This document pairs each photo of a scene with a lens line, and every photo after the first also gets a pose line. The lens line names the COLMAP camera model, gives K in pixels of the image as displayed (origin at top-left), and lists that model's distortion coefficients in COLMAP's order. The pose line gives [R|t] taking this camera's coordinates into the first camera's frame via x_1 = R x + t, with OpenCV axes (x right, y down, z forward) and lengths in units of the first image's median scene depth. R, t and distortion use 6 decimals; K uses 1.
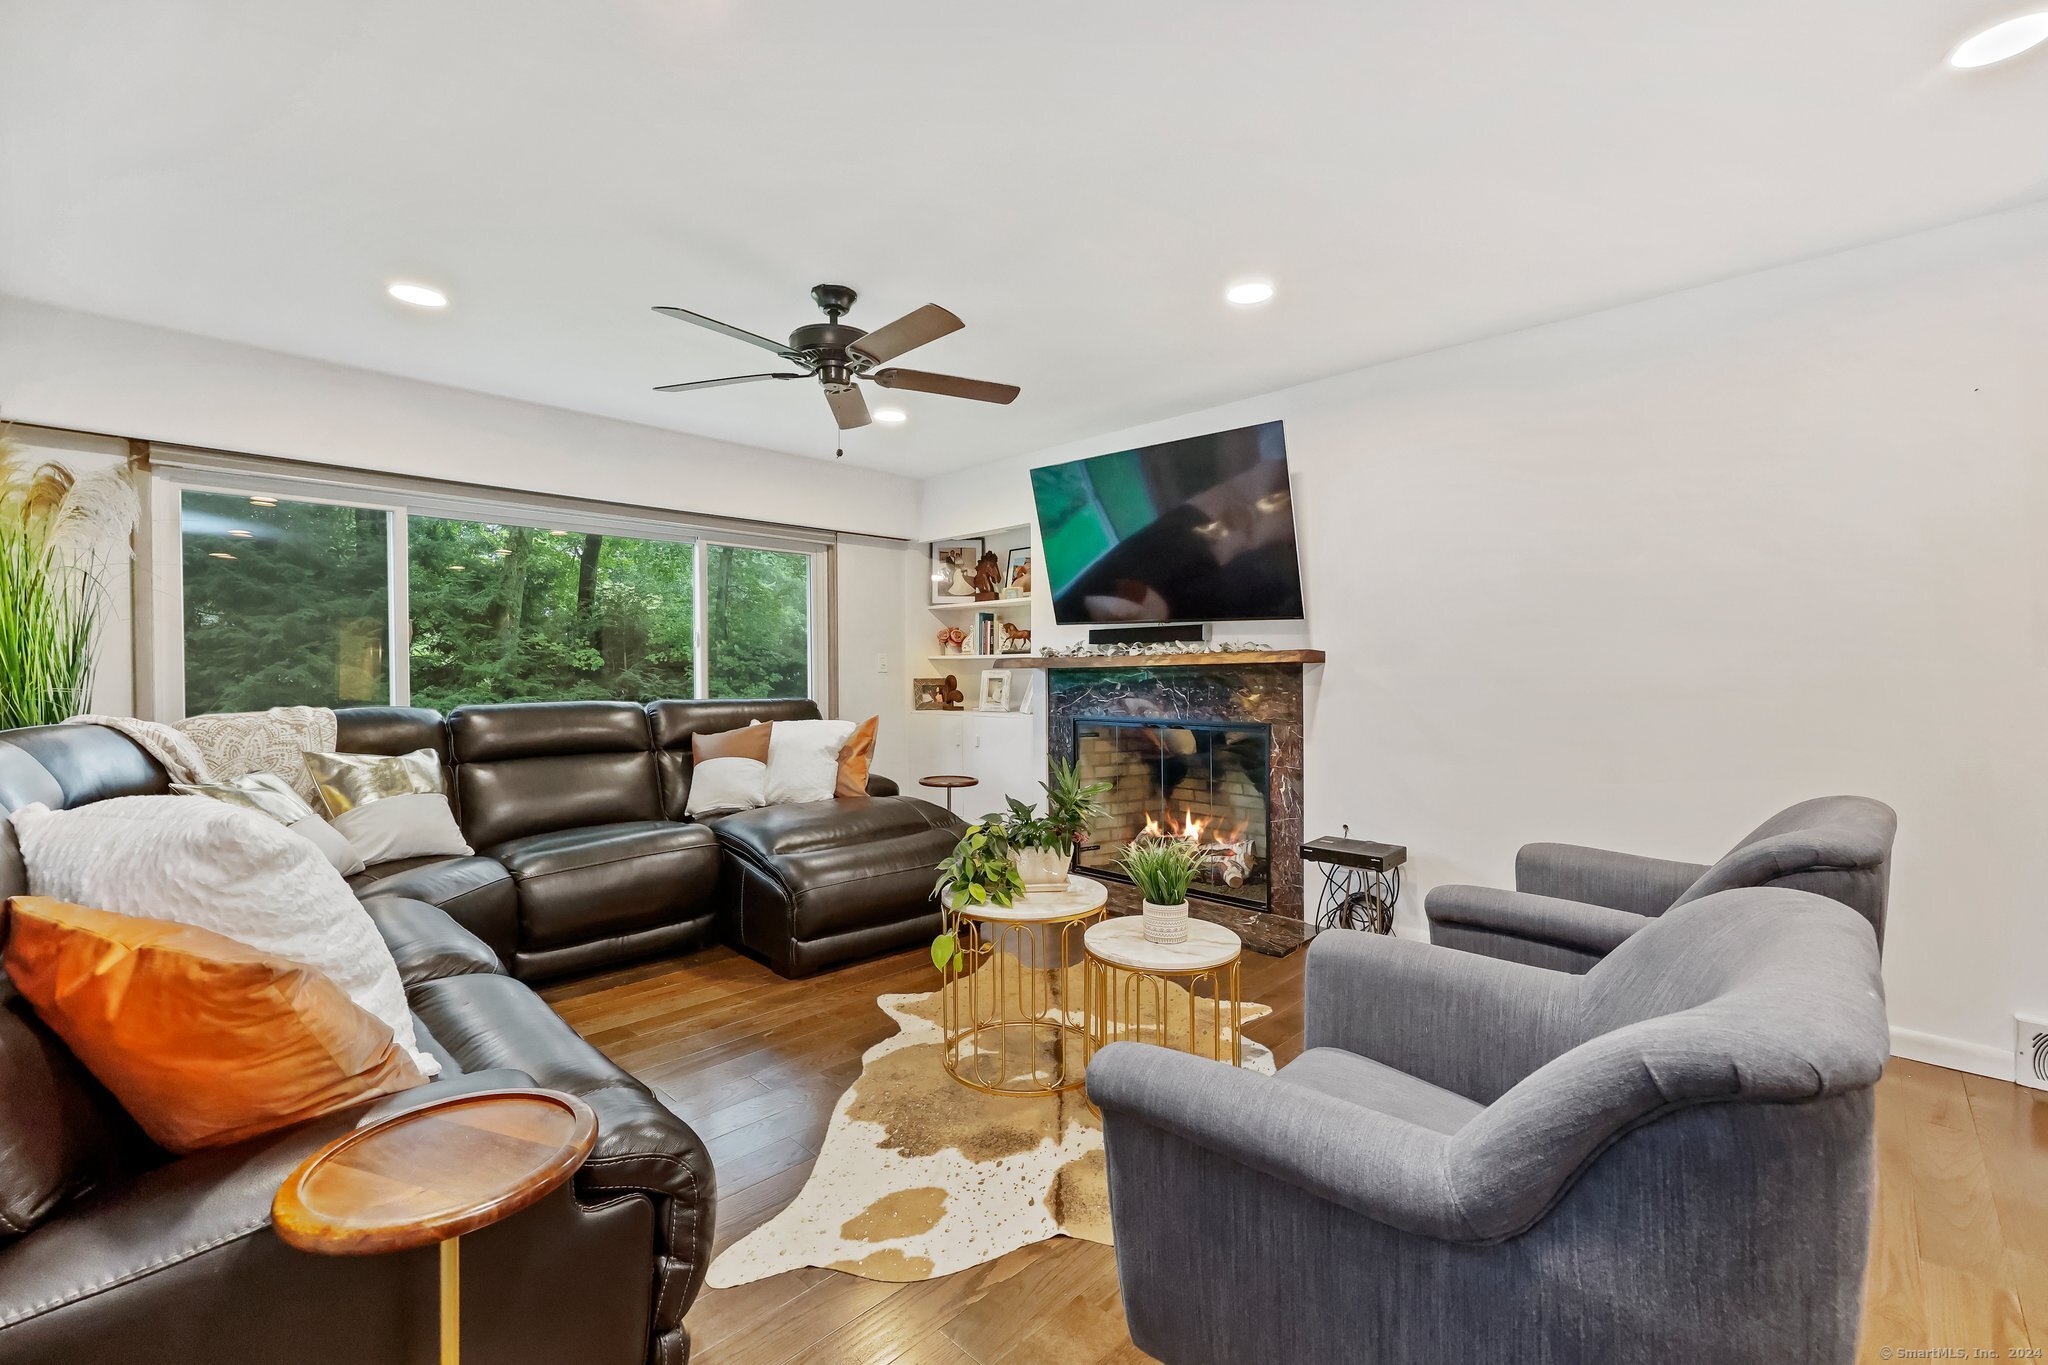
lens RADIAL K [[864.7, 0, 1024.0], [0, 864.7, 682.5], [0, 0, 1]] dist [0.002695, 0.000302]
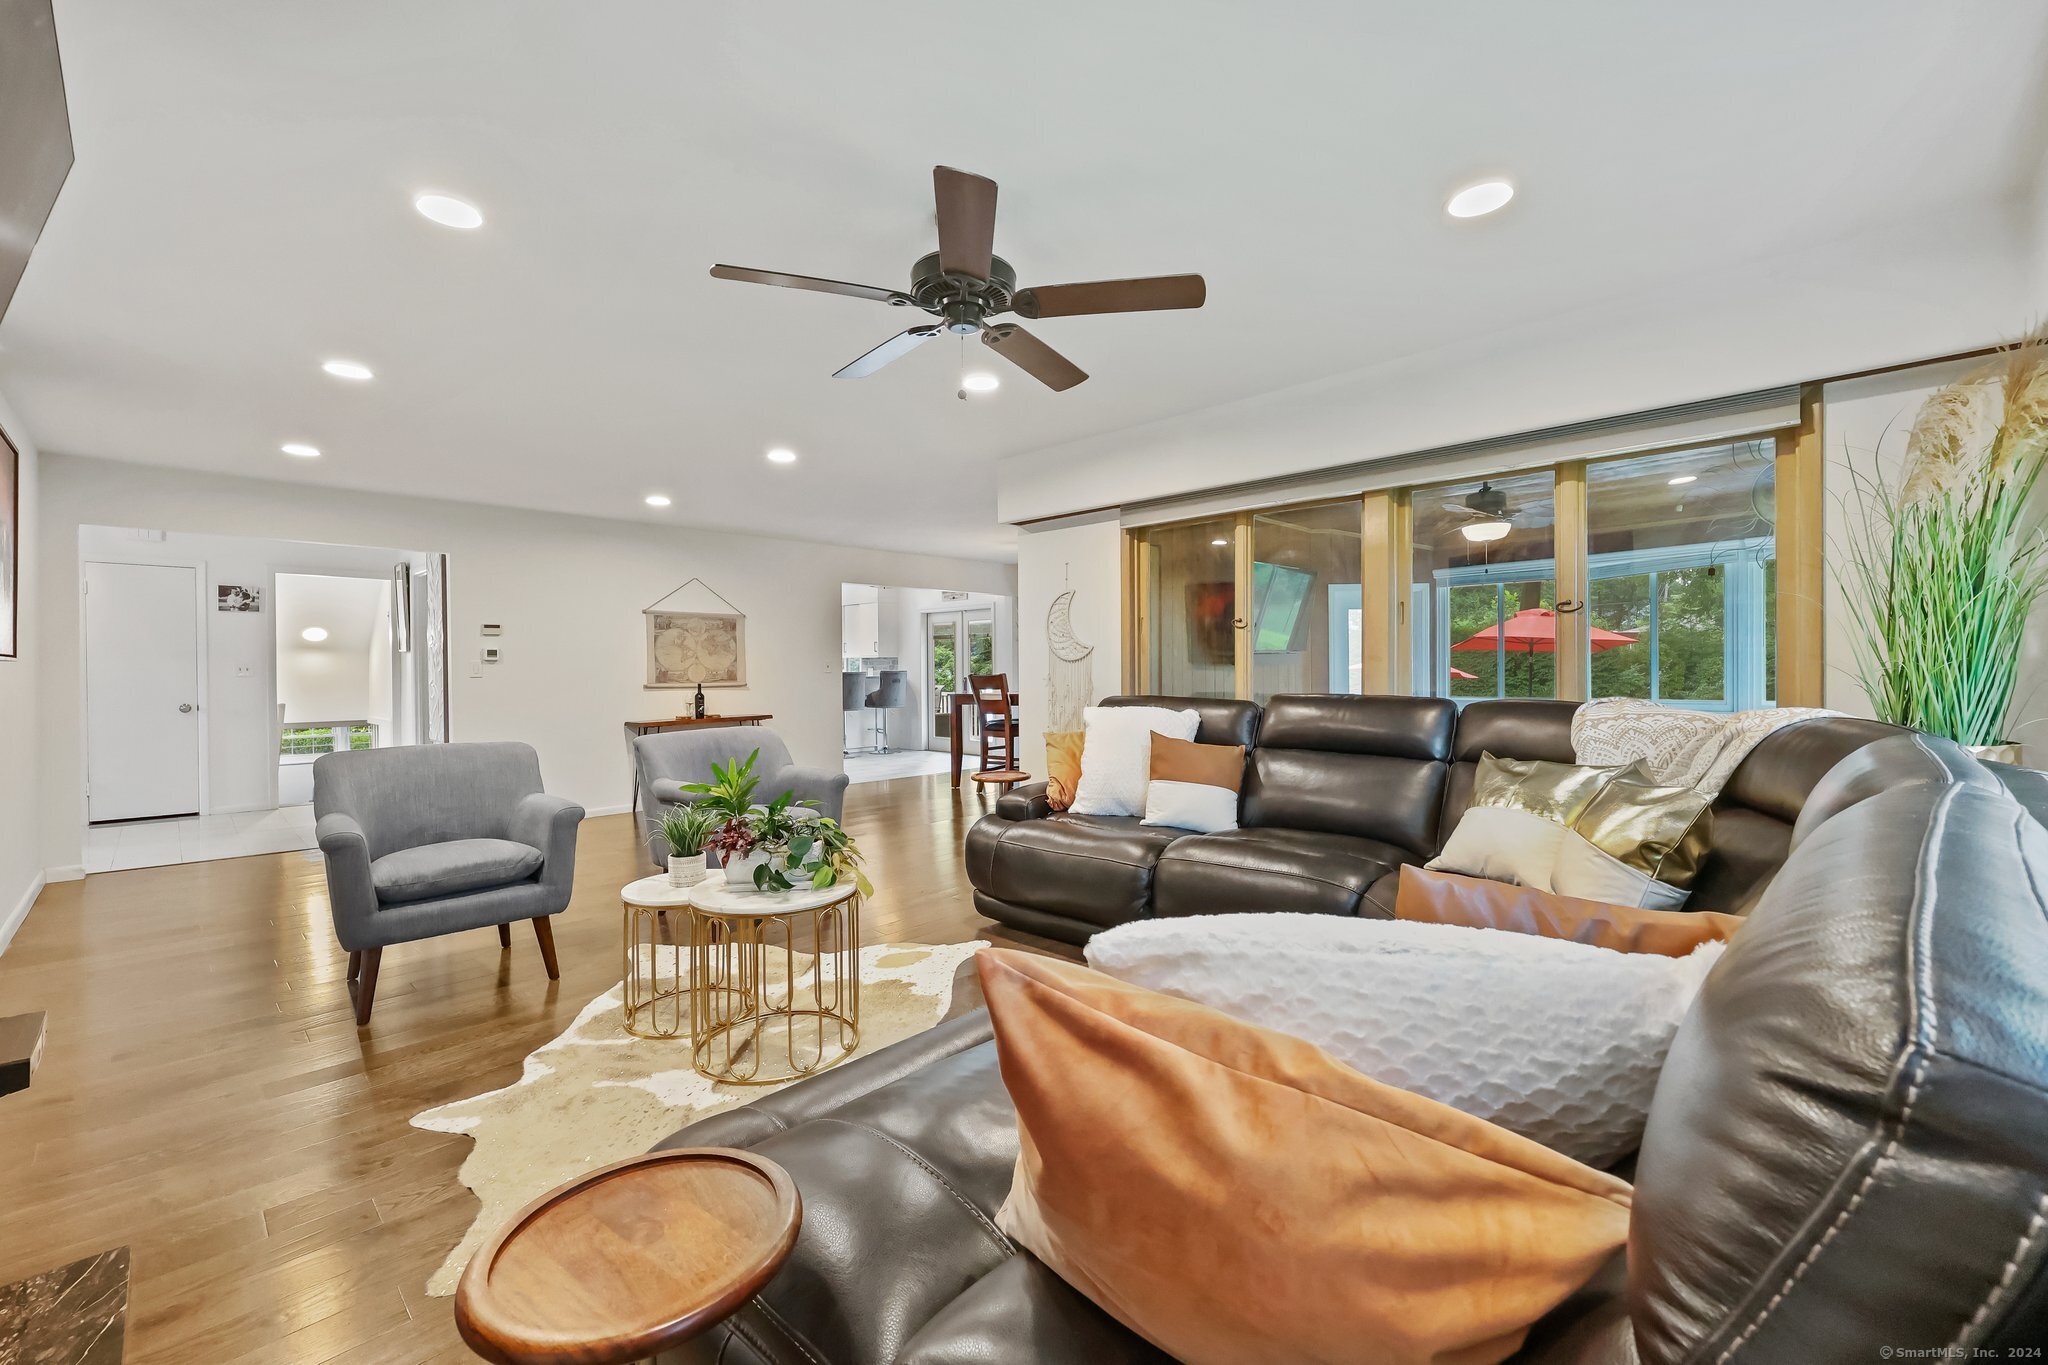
lens RADIAL K [[813.7, 0, 1020.6], [0, 813.7, 668.8], [0, 0, 1]] dist [0.001562, 0.000152]
pose [[-0.999922, 0.010263, -0.007183, -0.141766], [0.010152, 0.999832, 0.015246, -0.014134], [0.007338, 0.015172, -0.999858, 0.985900]]
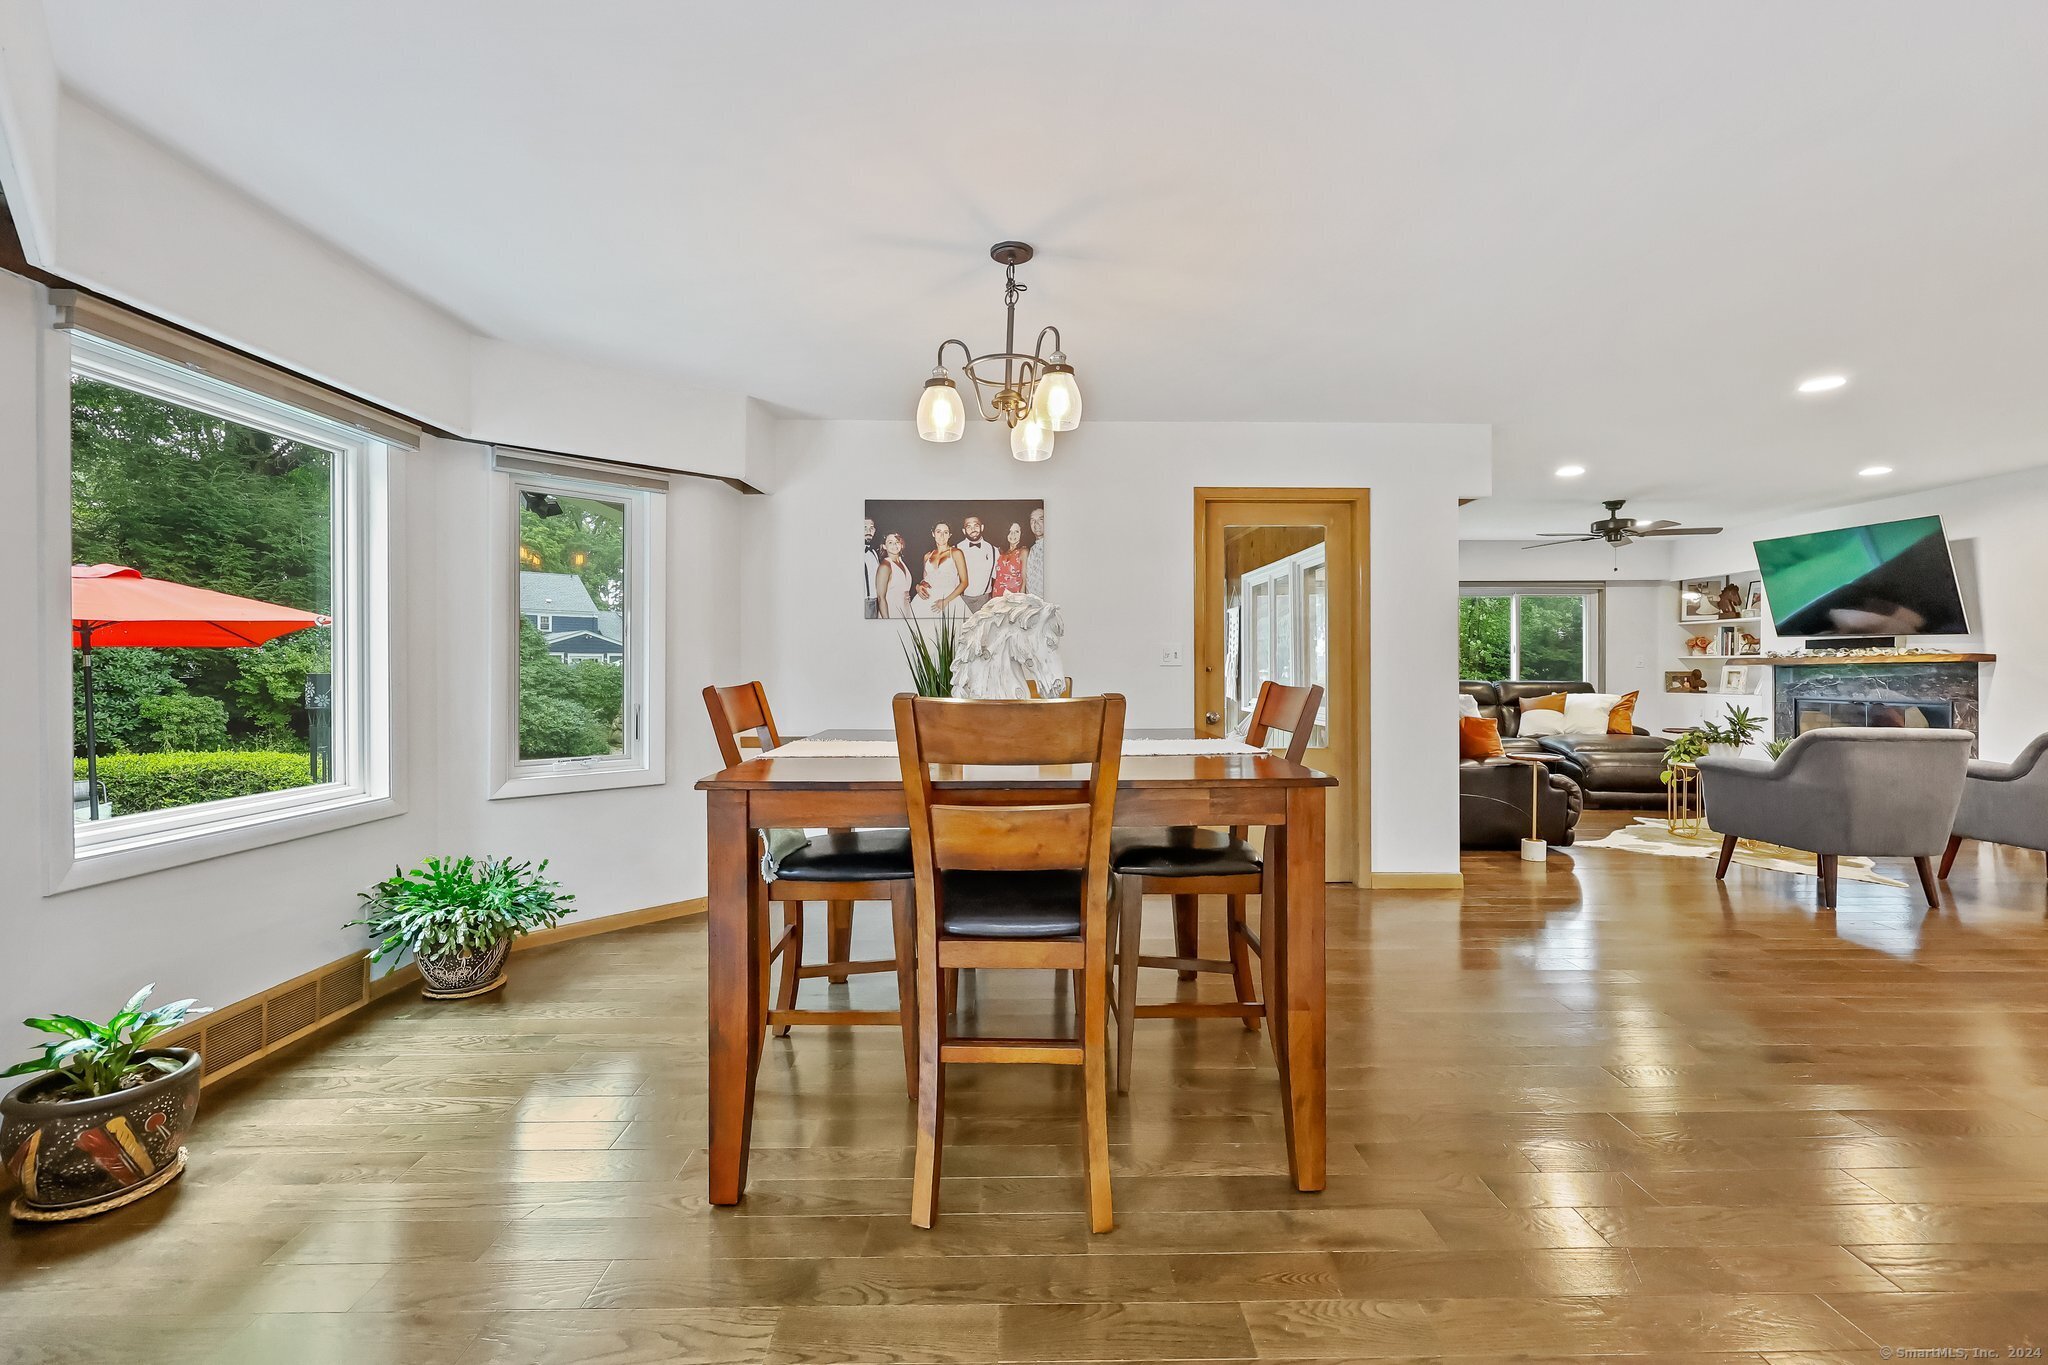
lens RADIAL K [[813.7, 0, 1020.6], [0, 813.7, 668.8], [0, 0, 1]] dist [0.001562, 0.000152]
pose [[0.686481, 0.005401, -0.727128, 0.173126], [-0.012642, 0.999910, -0.004508, 0.015059], [0.727038, 0.012287, 0.686488, -1.024572]]
